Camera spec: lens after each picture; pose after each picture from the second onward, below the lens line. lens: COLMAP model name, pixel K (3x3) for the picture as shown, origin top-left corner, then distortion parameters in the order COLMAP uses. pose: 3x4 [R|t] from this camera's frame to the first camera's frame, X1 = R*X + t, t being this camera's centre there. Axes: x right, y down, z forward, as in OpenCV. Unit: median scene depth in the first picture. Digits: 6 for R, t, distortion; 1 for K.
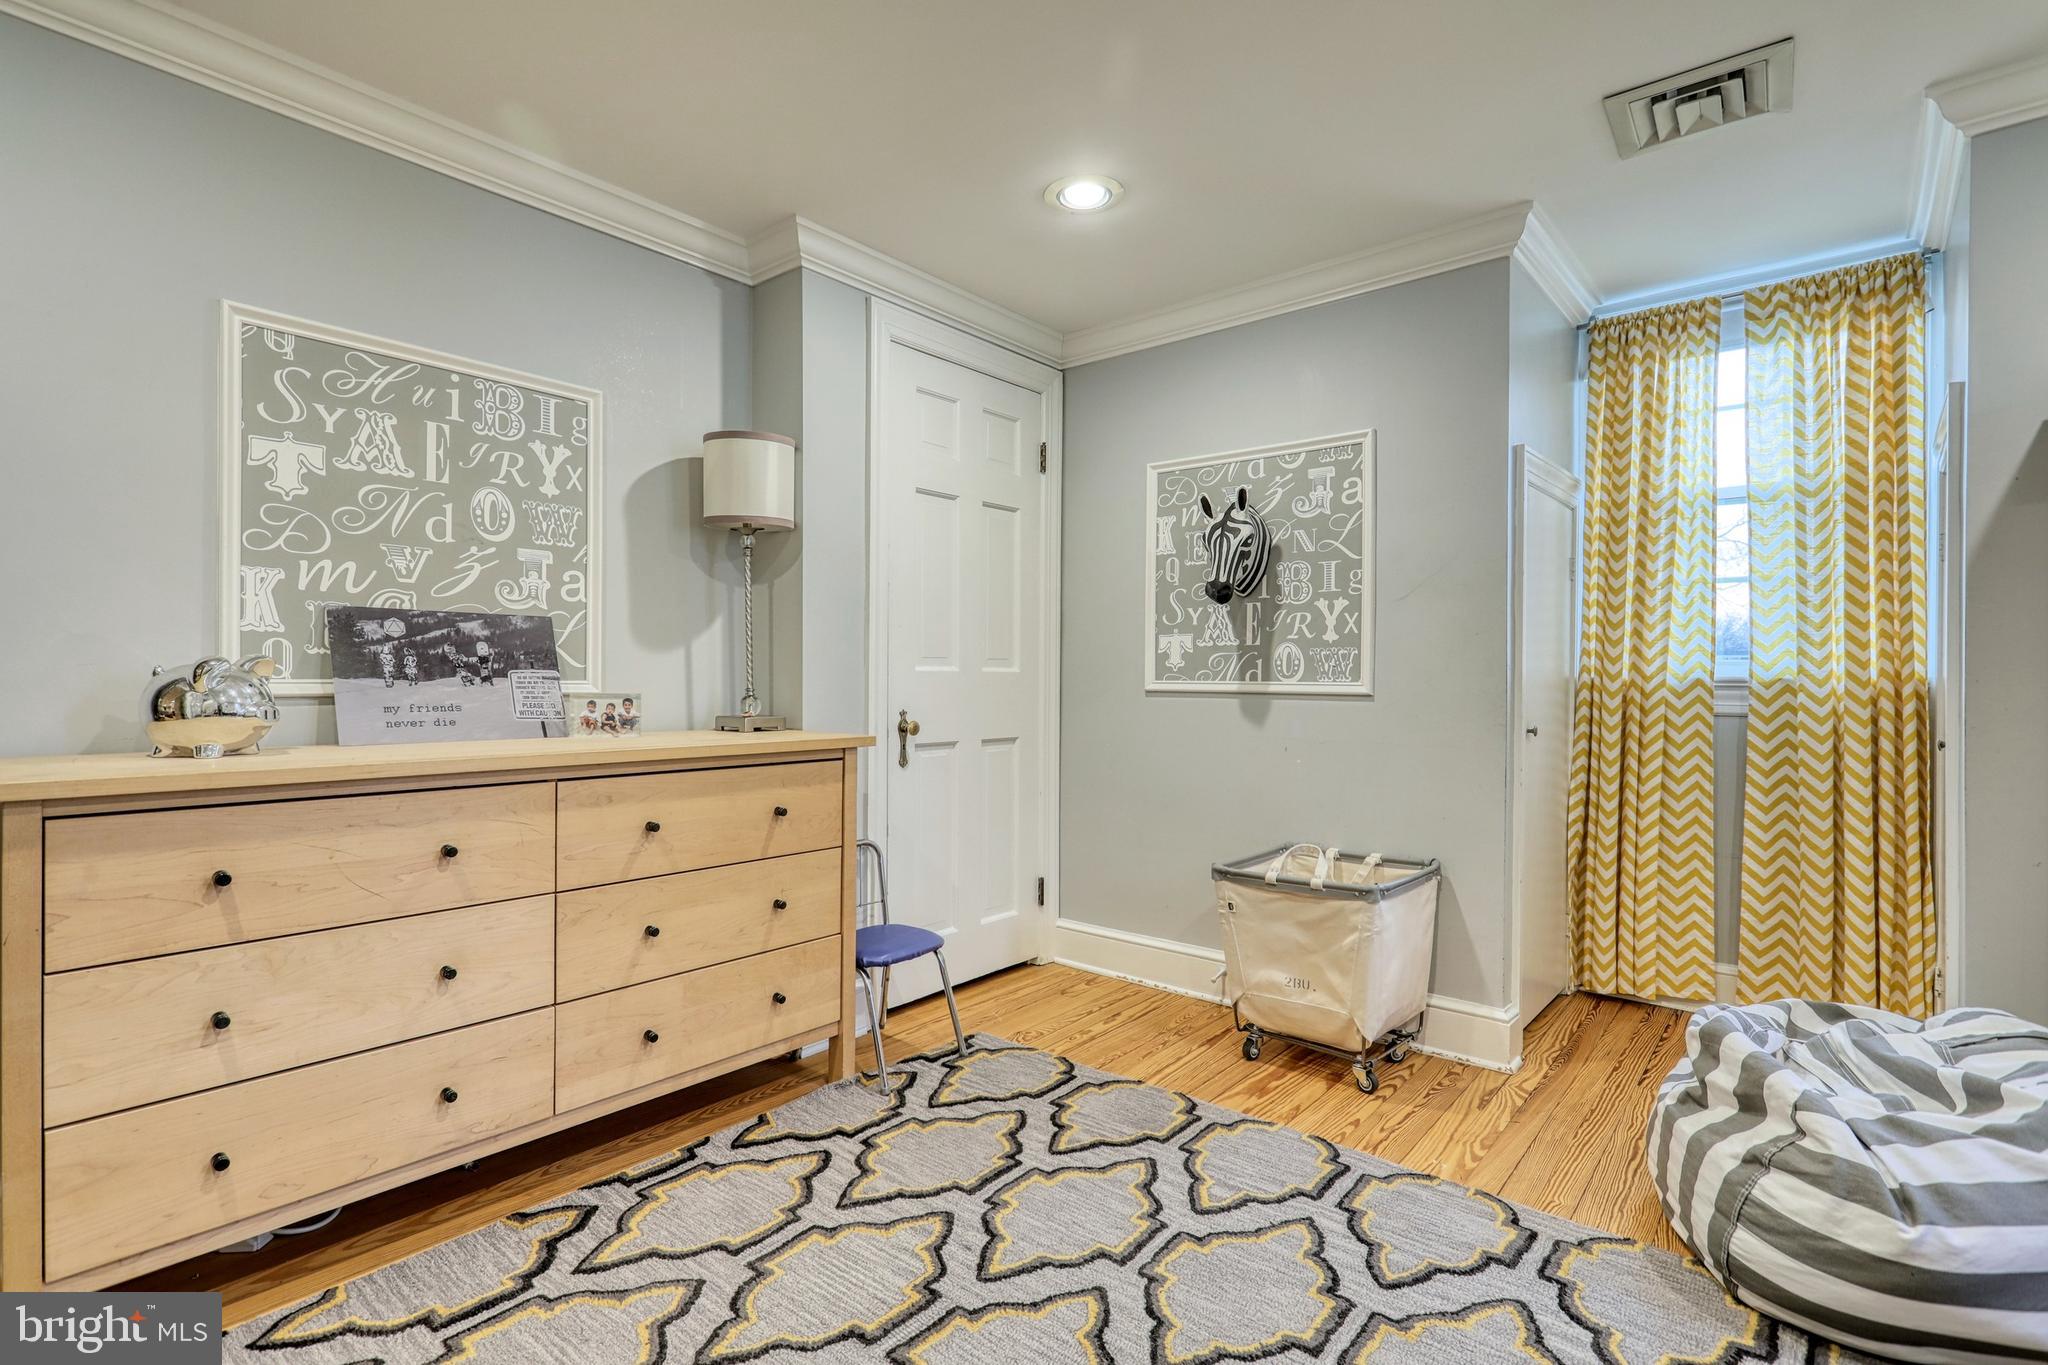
lens RADIAL K [[975.1, 0, 1019.0], [0, 975.1, 688.6], [0, 0, 1]] dist [-0.002197, -0.000325]
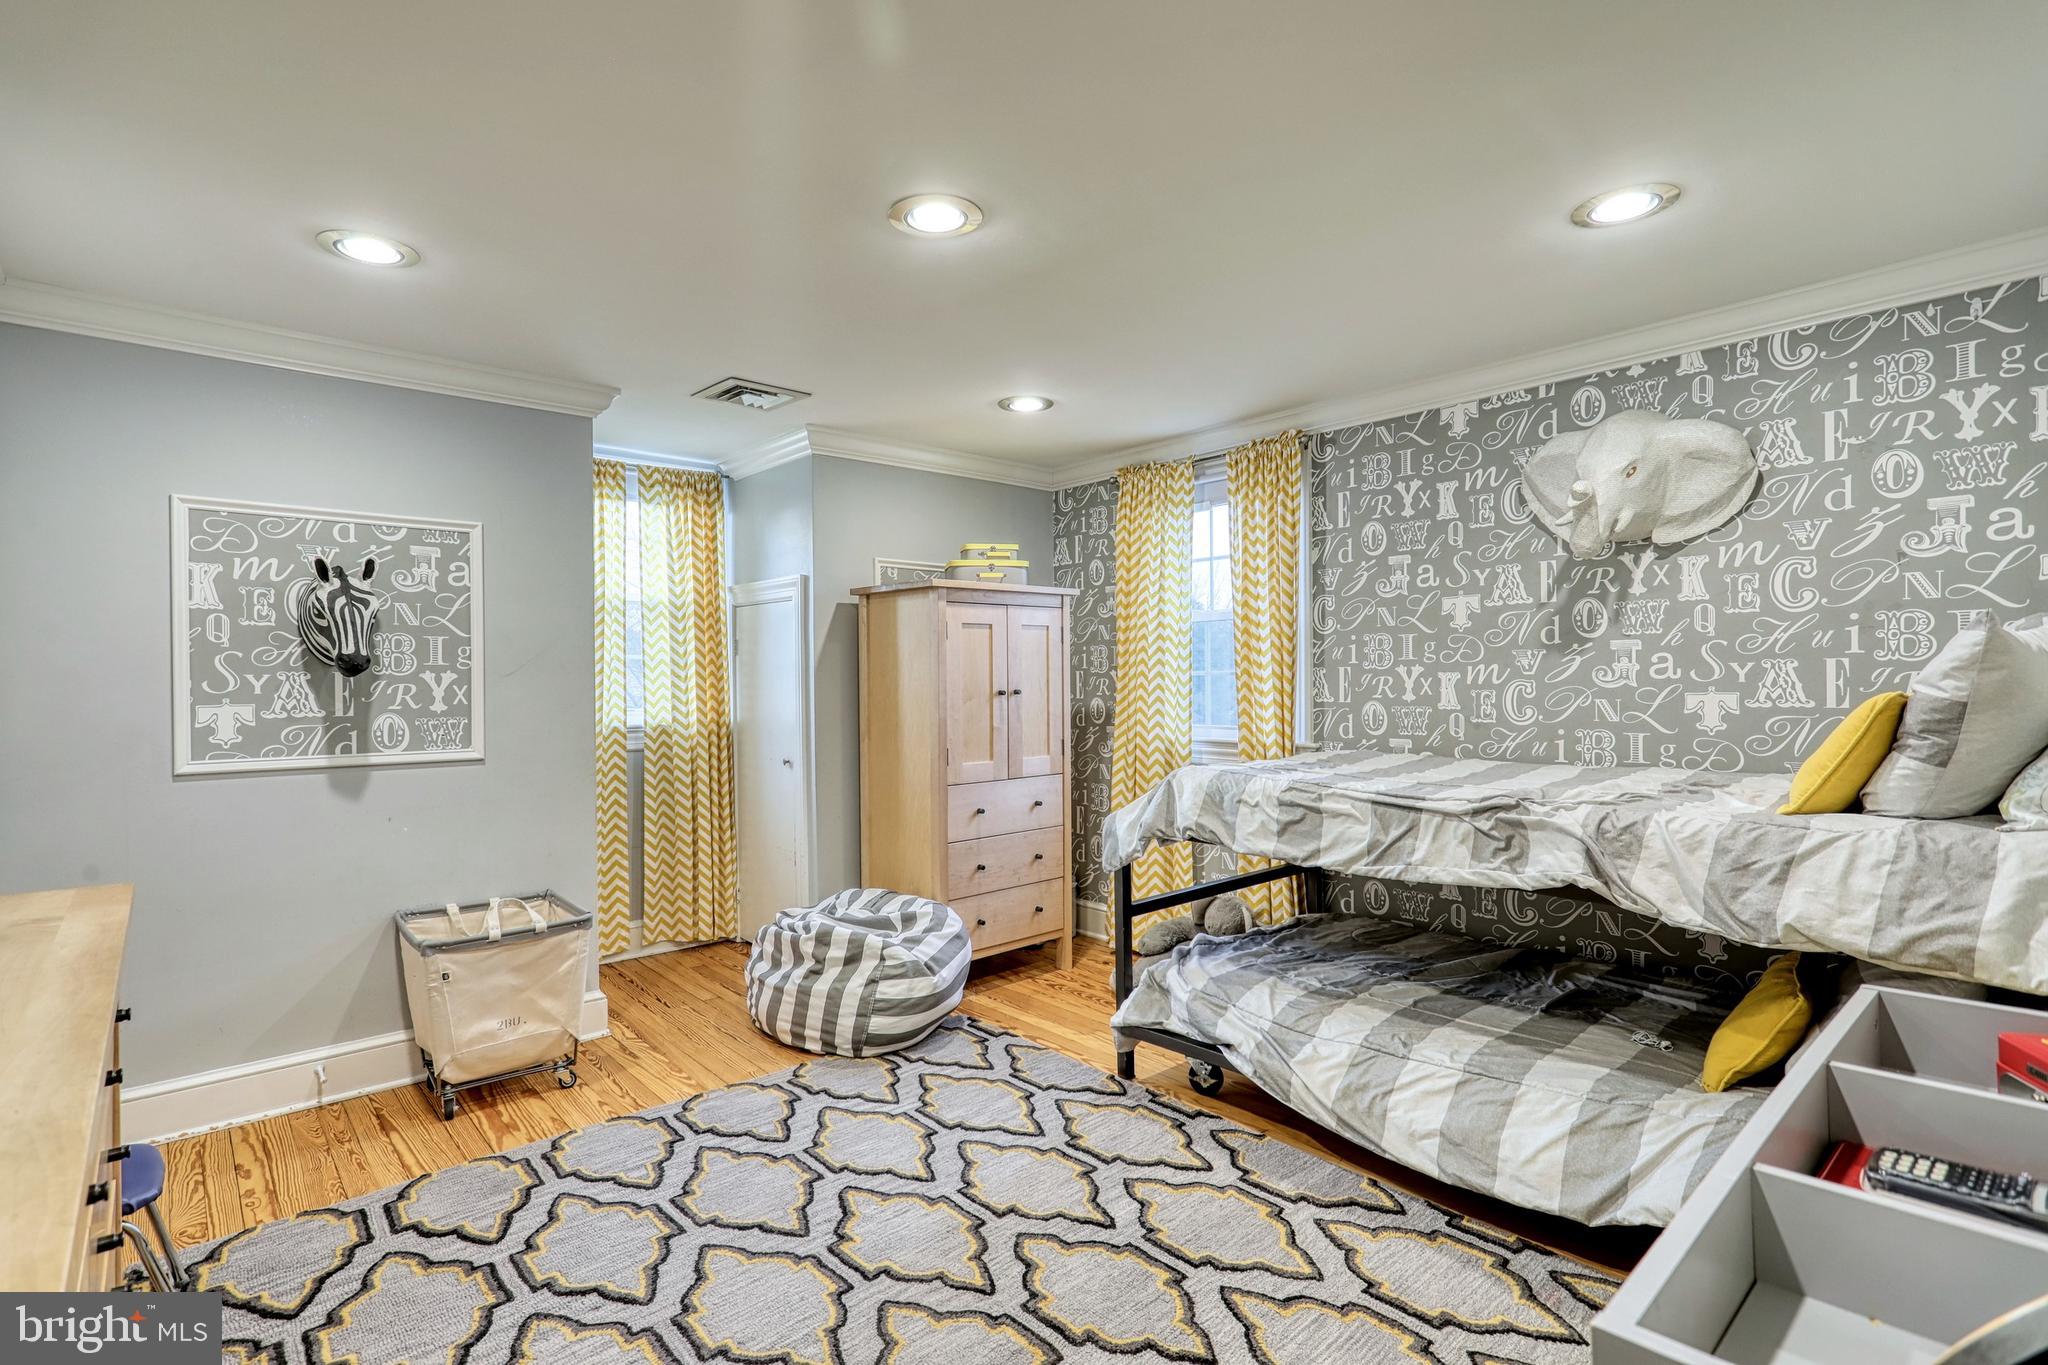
lens RADIAL K [[975.1, 0, 1017.3], [0, 975.1, 684.9], [0, 0, 1]] dist [-0.002197, -0.000325]
pose [[0.137942, -0.012683, 0.990359, -0.660613], [0.015261, 0.999827, 0.010678, -0.081180], [-0.990323, 0.013641, 0.138112, 0.230135]]
